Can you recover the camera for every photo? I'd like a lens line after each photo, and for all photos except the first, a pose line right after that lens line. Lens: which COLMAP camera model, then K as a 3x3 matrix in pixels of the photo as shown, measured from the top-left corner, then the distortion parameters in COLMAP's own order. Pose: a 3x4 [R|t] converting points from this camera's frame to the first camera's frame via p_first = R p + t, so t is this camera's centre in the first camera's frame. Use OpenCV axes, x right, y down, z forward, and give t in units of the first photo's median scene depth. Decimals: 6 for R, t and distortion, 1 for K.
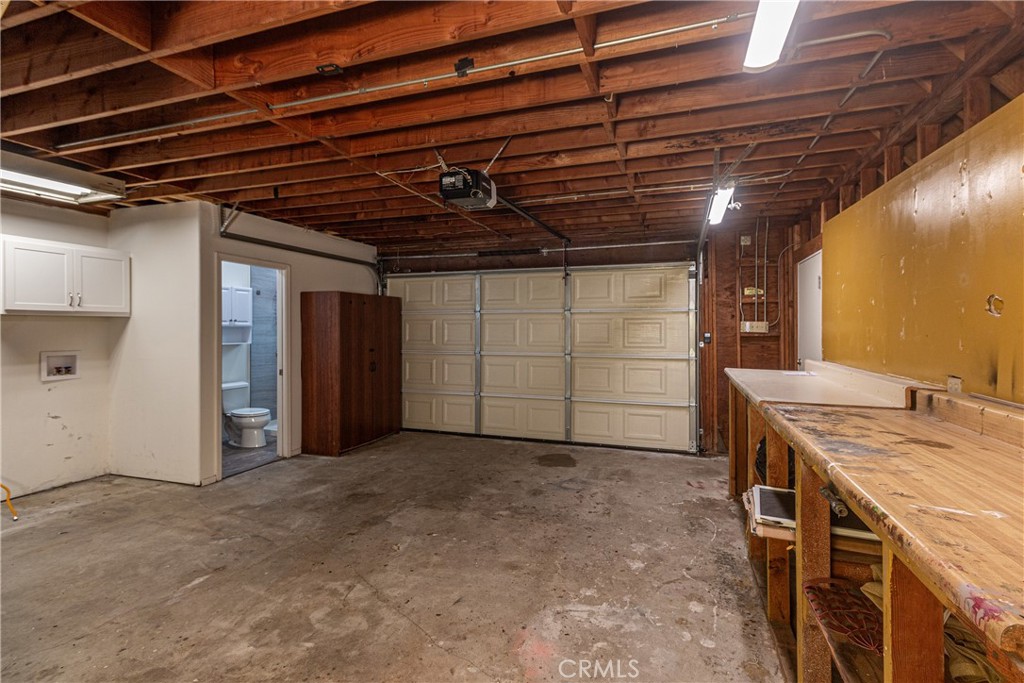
lens RADIAL K [[471.5, 0, 517.9], [0, 471.5, 331.5], [0, 0, 1]] dist [0.000017, 0.000078]
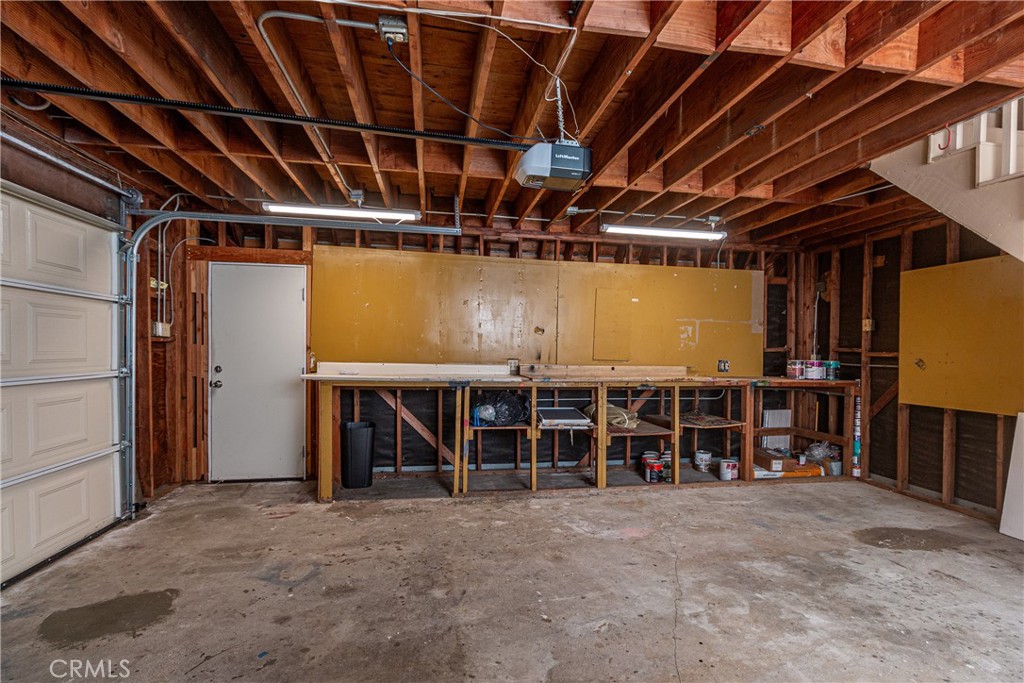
lens RADIAL K [[495.9, 0, 521.1], [0, 495.9, 347.8], [0, 0, 1]] dist [0.000341, -0.000020]
pose [[-0.487934, -0.005750, 0.872862, -0.909670], [-0.007815, 0.999967, 0.002219, 0.025549], [-0.872846, -0.005739, -0.487963, 1.568293]]
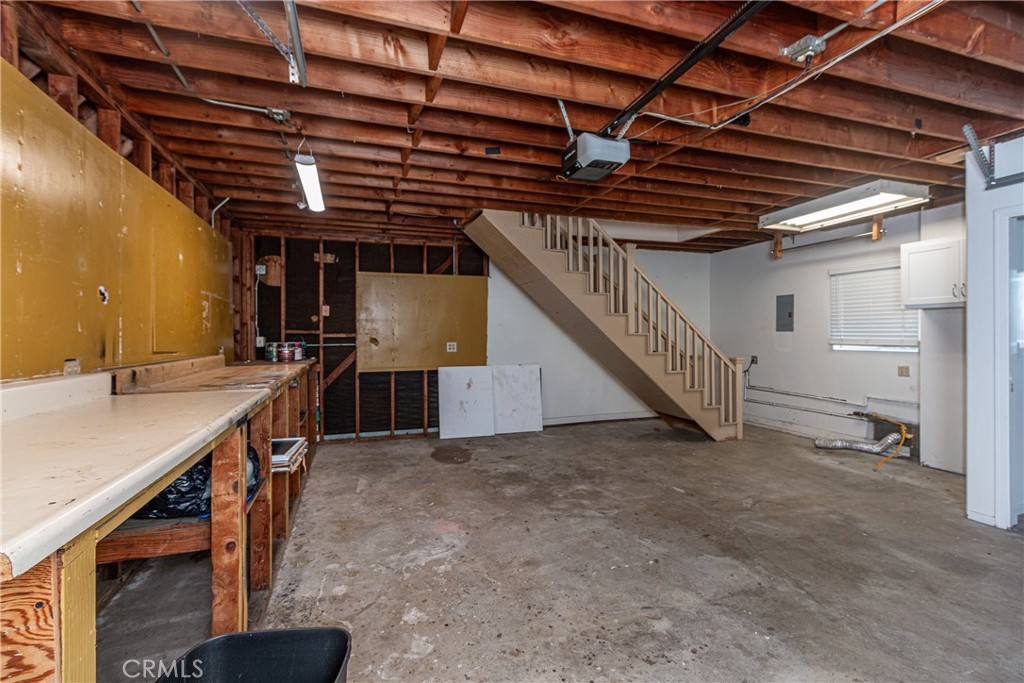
lens RADIAL K [[471.5, 0, 517.9], [0, 471.5, 331.5], [0, 0, 1]] dist [0.000017, 0.000078]
pose [[-0.782007, -0.000484, -0.623270, 0.588180], [0.000390, 0.999999, -0.001266, 0.028922], [0.623270, -0.001233, -0.782006, 1.683269]]
